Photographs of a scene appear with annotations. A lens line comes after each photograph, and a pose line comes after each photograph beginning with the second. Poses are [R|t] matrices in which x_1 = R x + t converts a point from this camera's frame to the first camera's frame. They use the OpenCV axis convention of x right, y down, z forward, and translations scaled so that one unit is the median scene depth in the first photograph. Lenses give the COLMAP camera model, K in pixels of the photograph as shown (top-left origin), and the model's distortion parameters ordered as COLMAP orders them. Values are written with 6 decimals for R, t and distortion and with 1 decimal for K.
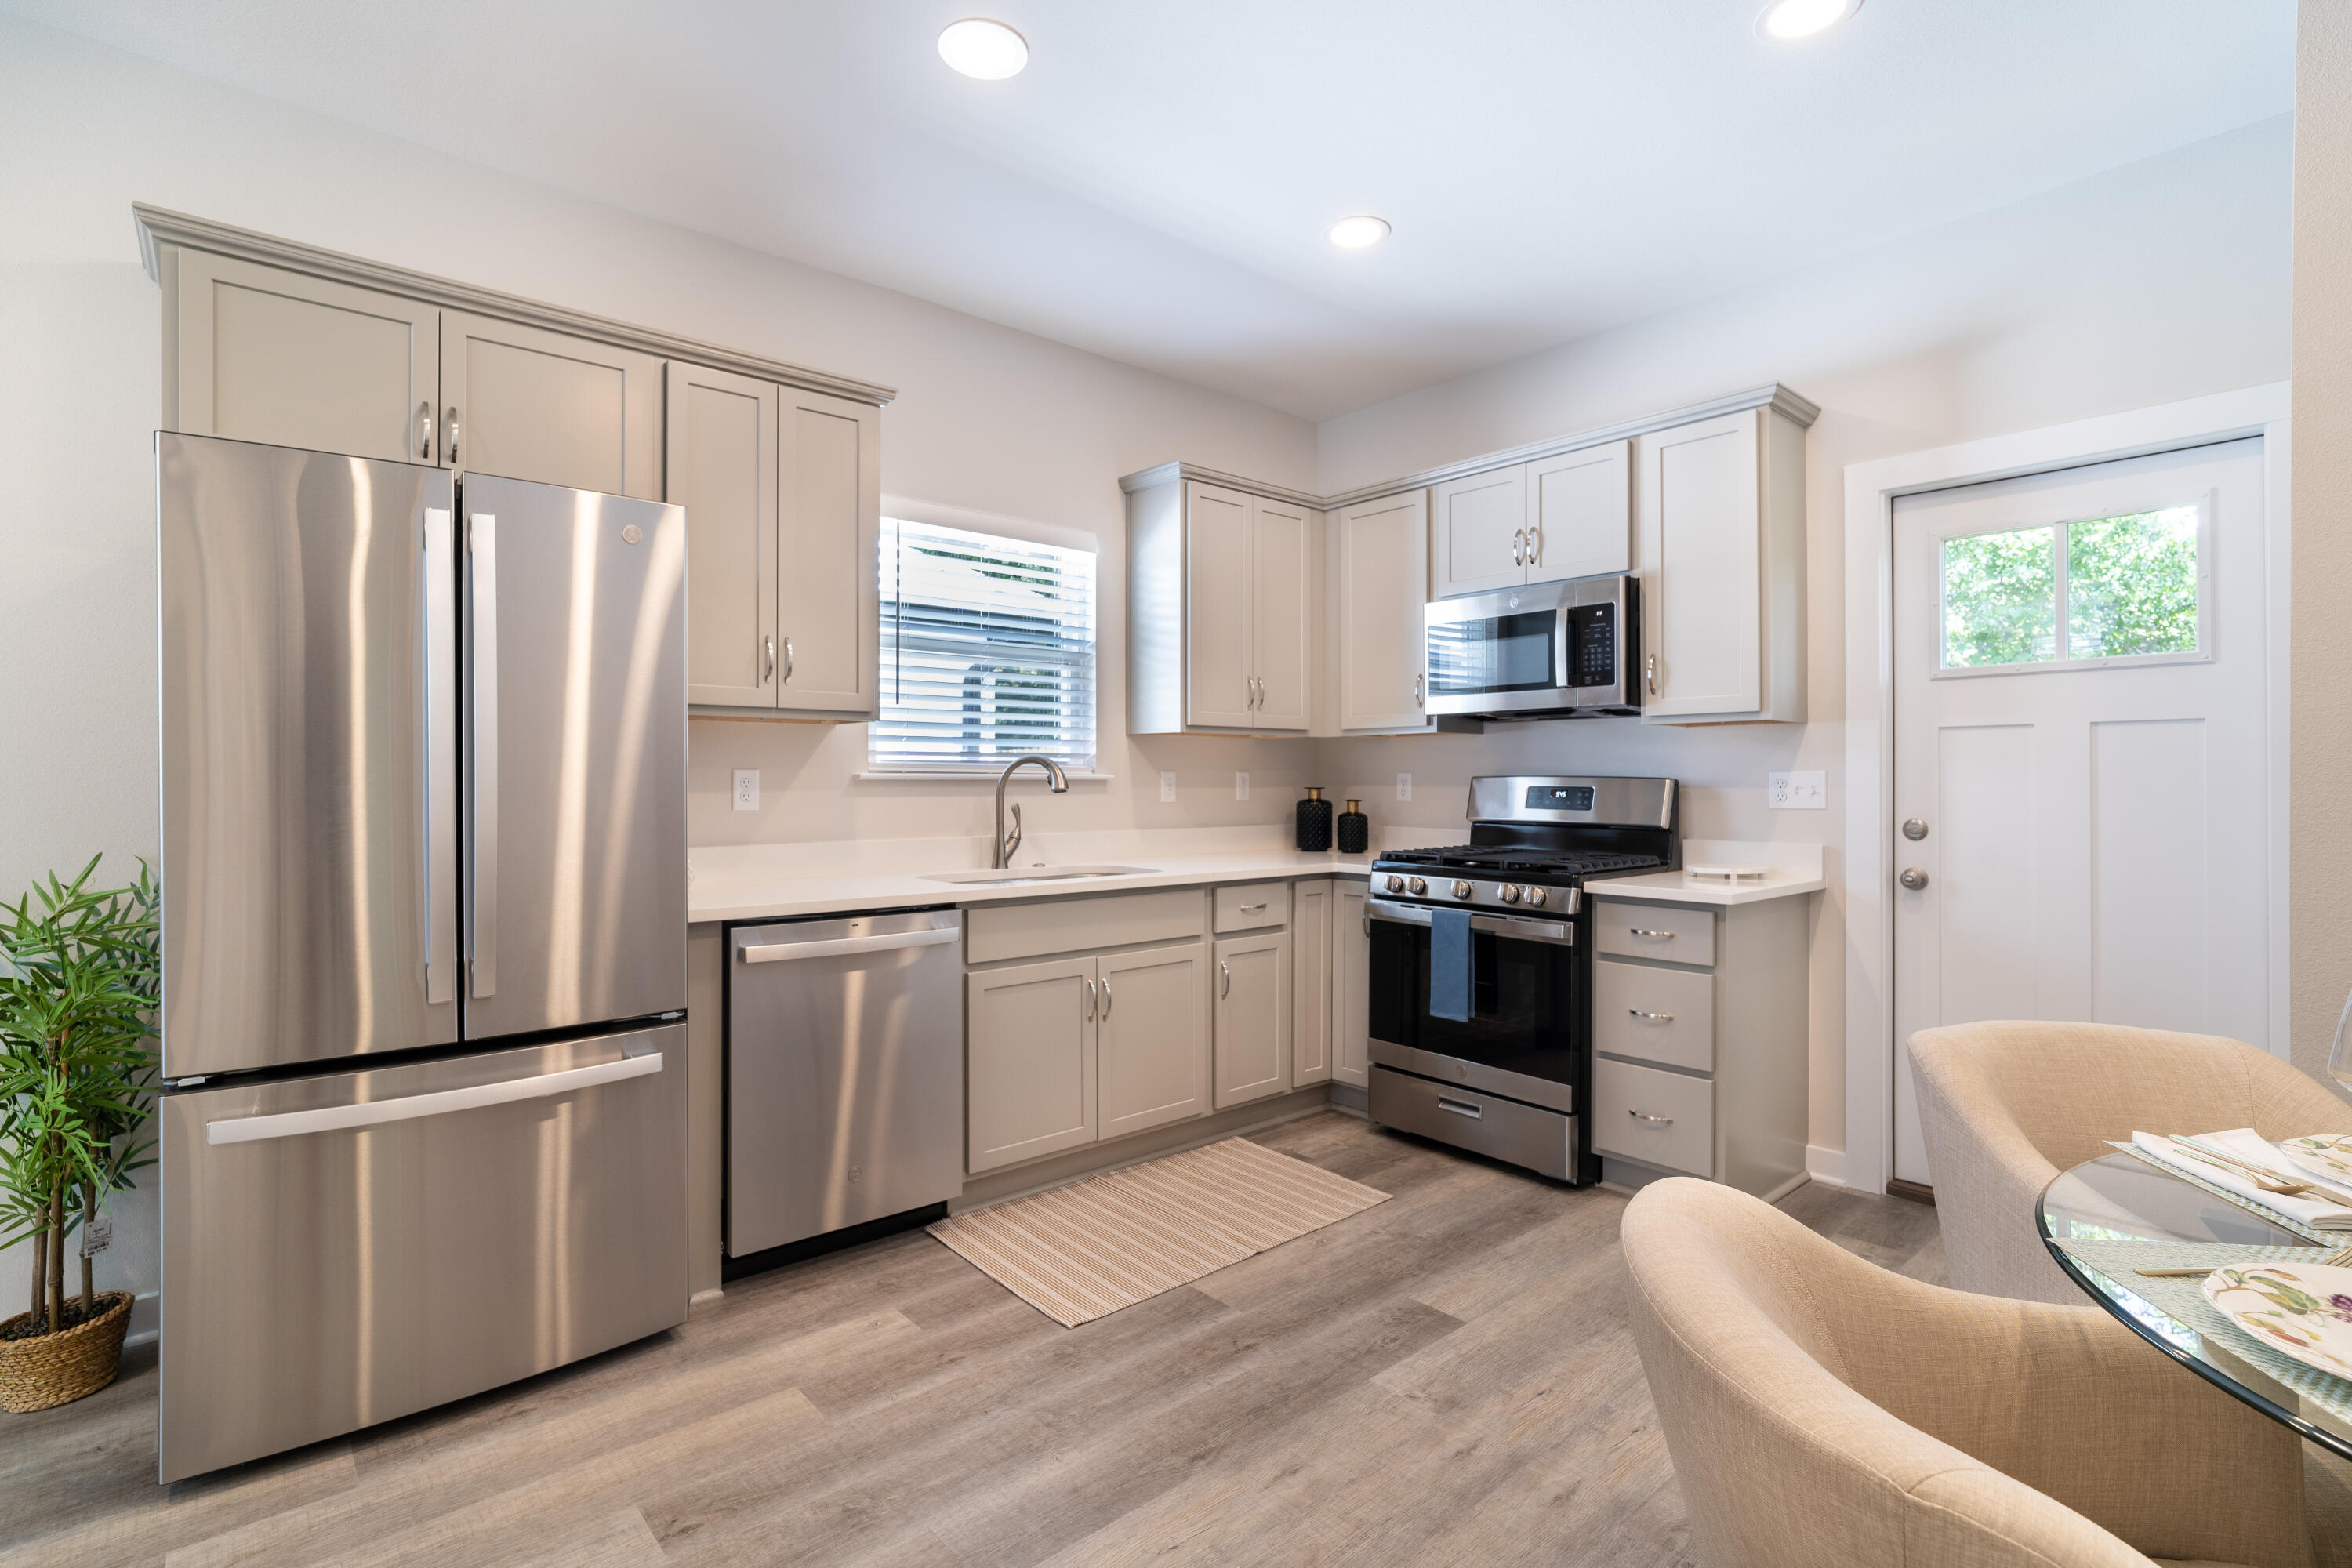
lens RADIAL K [[1098.1, 0, 1183.0], [0, 1098.1, 785.1], [0, 0, 1]] dist [-0.033128, 0.013472]
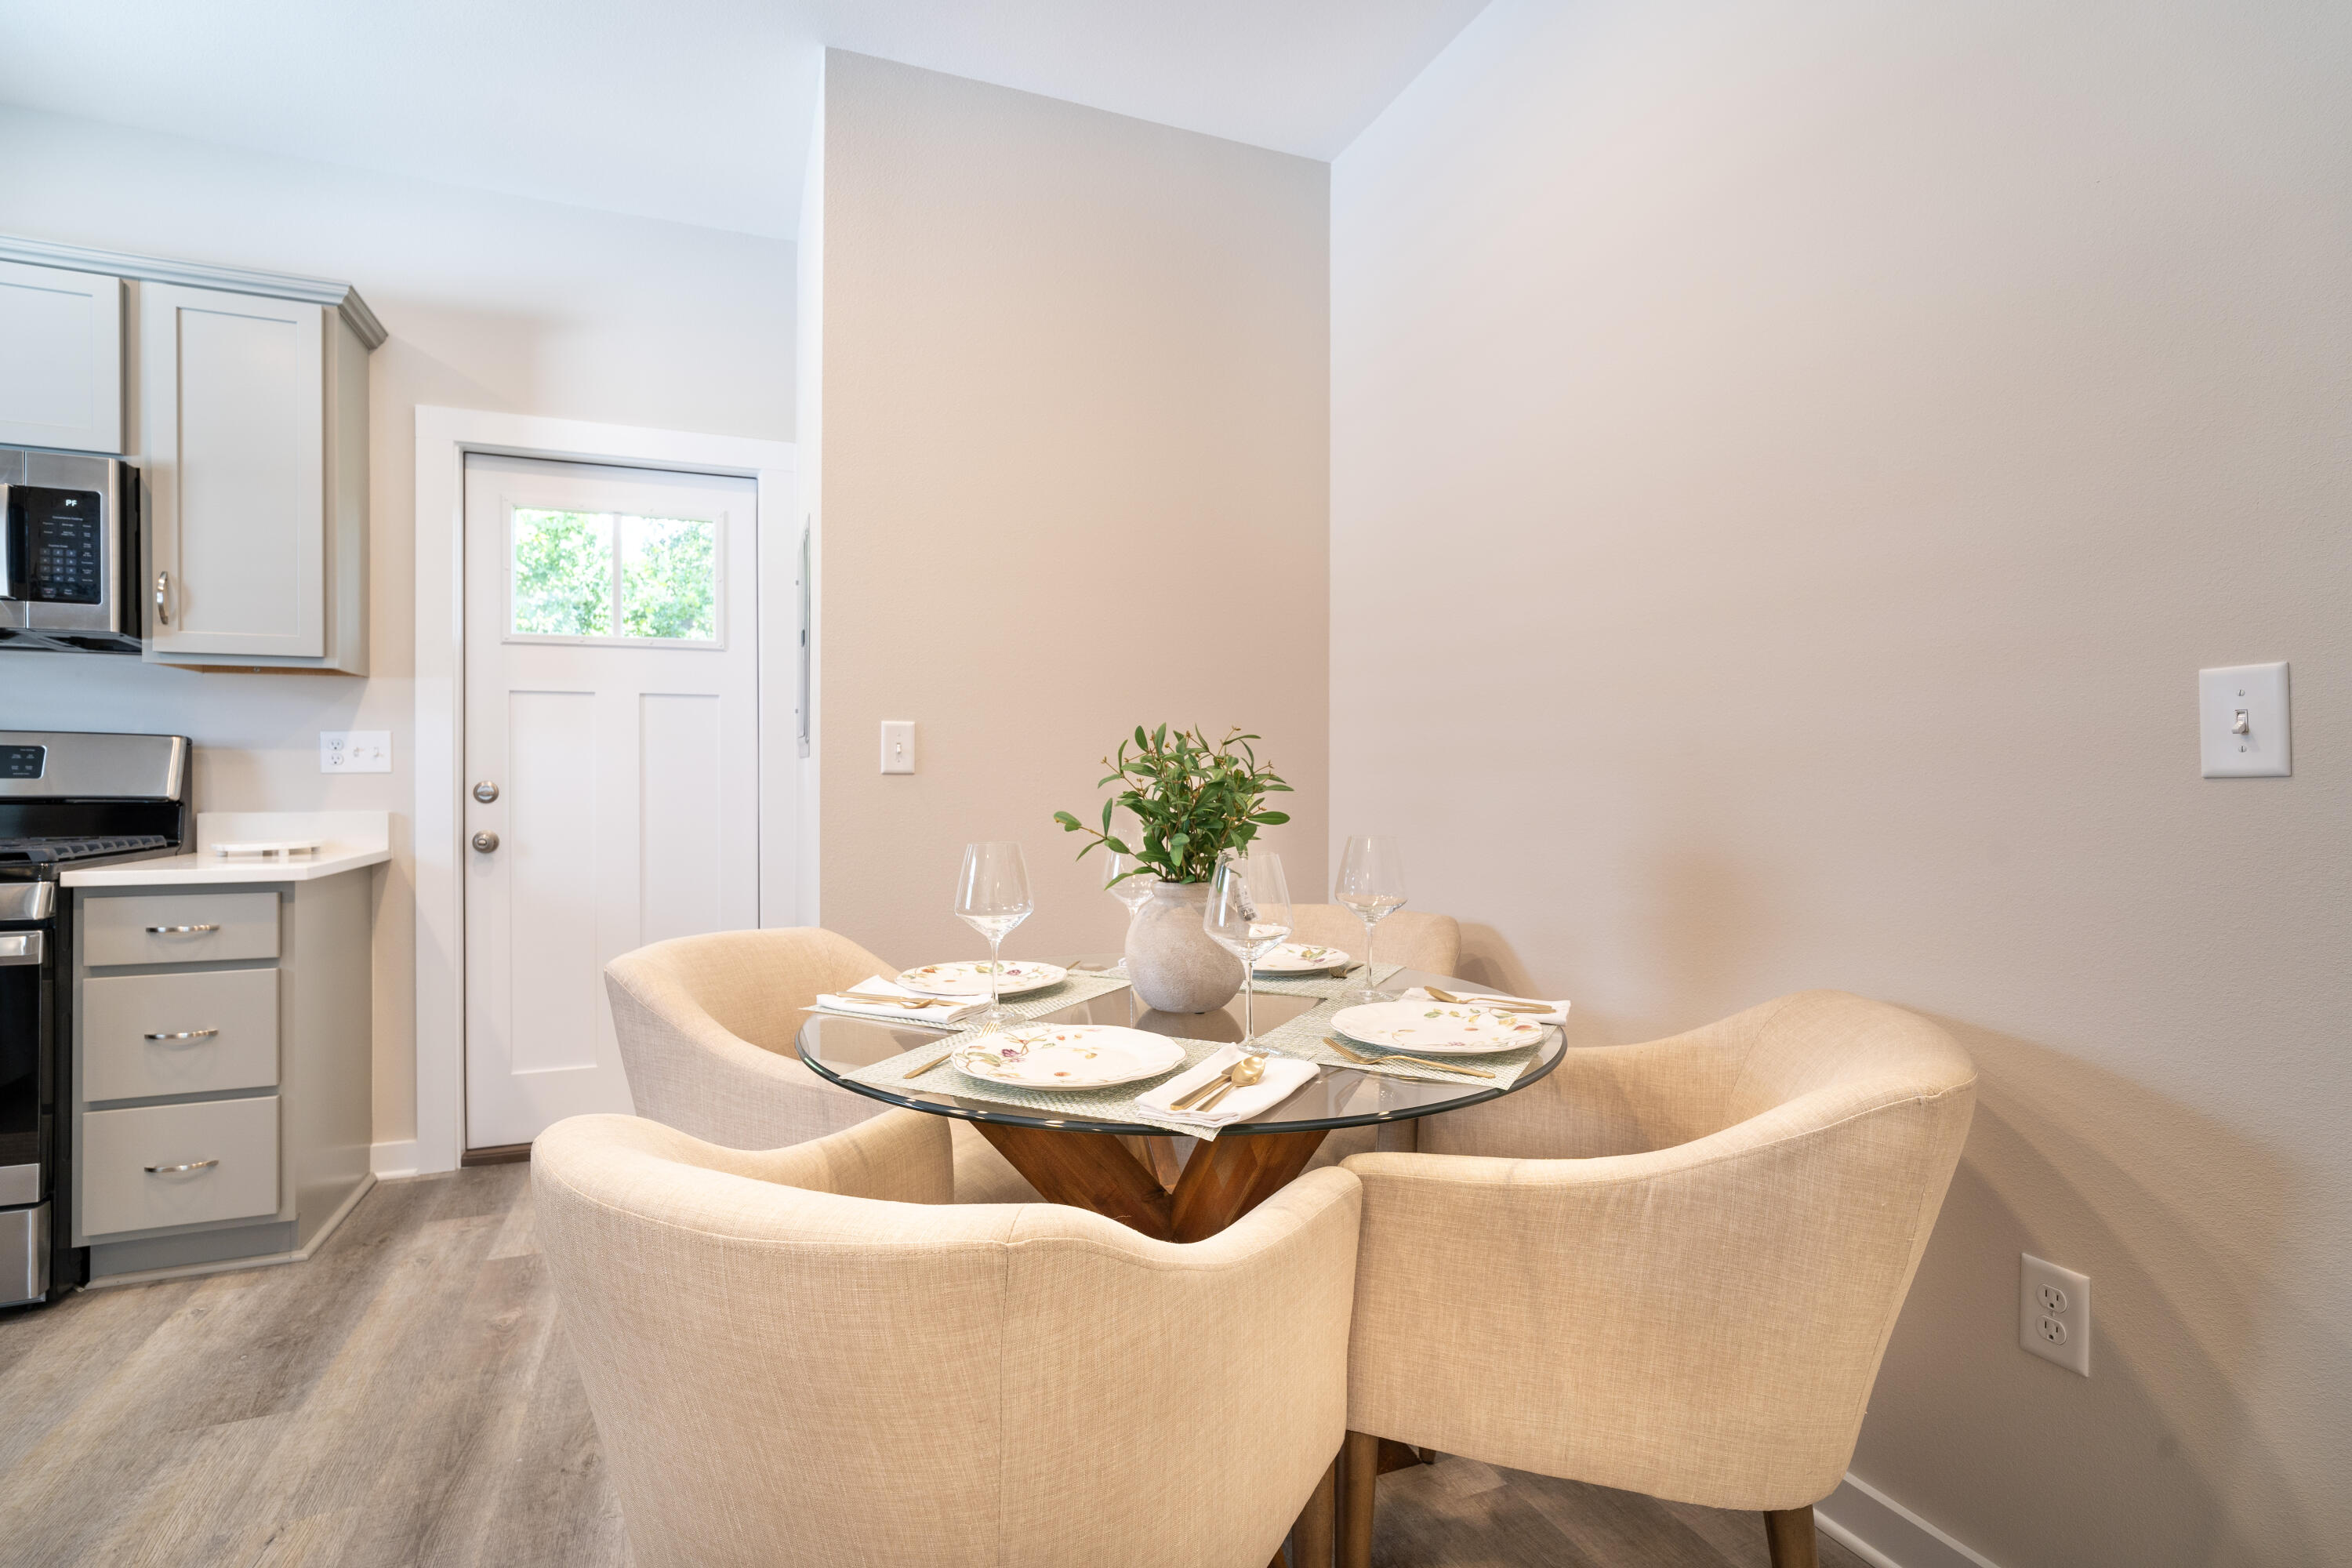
lens RADIAL K [[1098.1, 0, 1183.0], [0, 1098.1, 785.1], [0, 0, 1]] dist [-0.033128, 0.013472]
pose [[0.317512, -0.010544, 0.948196, -0.065173], [0.002447, 0.999944, 0.010300, 0.025066], [-0.948251, -0.000950, 0.317520, 0.075162]]
